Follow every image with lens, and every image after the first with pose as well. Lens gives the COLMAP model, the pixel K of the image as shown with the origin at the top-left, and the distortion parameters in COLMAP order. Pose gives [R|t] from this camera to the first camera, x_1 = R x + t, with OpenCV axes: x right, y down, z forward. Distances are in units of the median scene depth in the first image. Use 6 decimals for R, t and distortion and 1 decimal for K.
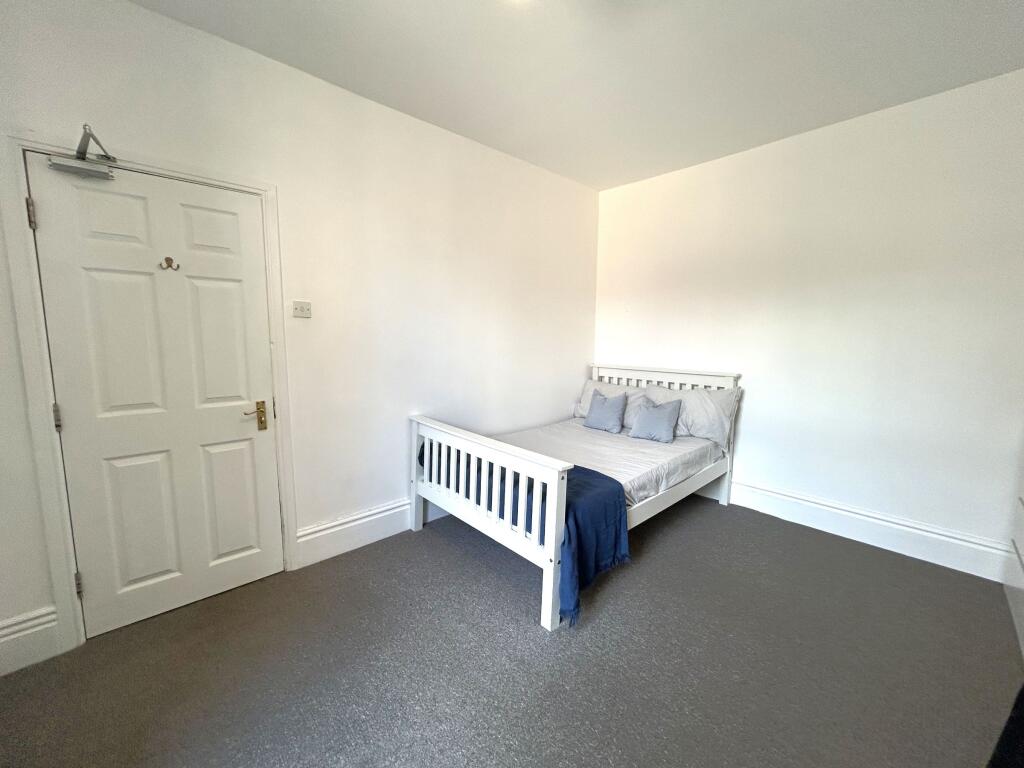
lens RADIAL K [[408.7, 0, 512.0], [0, 408.7, 384.0], [0, 0, 1]] dist [0.000593, -0.000034]
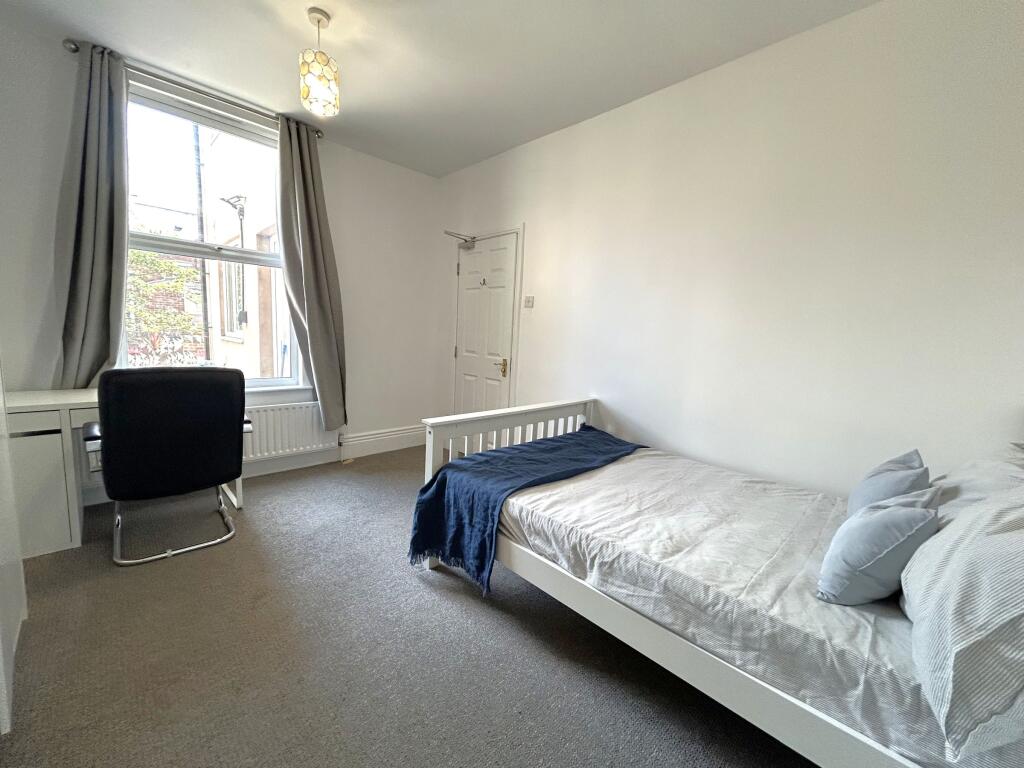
lens RADIAL K [[408.7, 0, 512.0], [0, 408.7, 384.0], [0, 0, 1]] dist [0.000593, -0.000034]
pose [[0.021921, 0.126265, -0.991754, 1.020434], [-0.173807, 0.977368, 0.120592, -0.060824], [0.984536, 0.169730, 0.043371, 0.959900]]
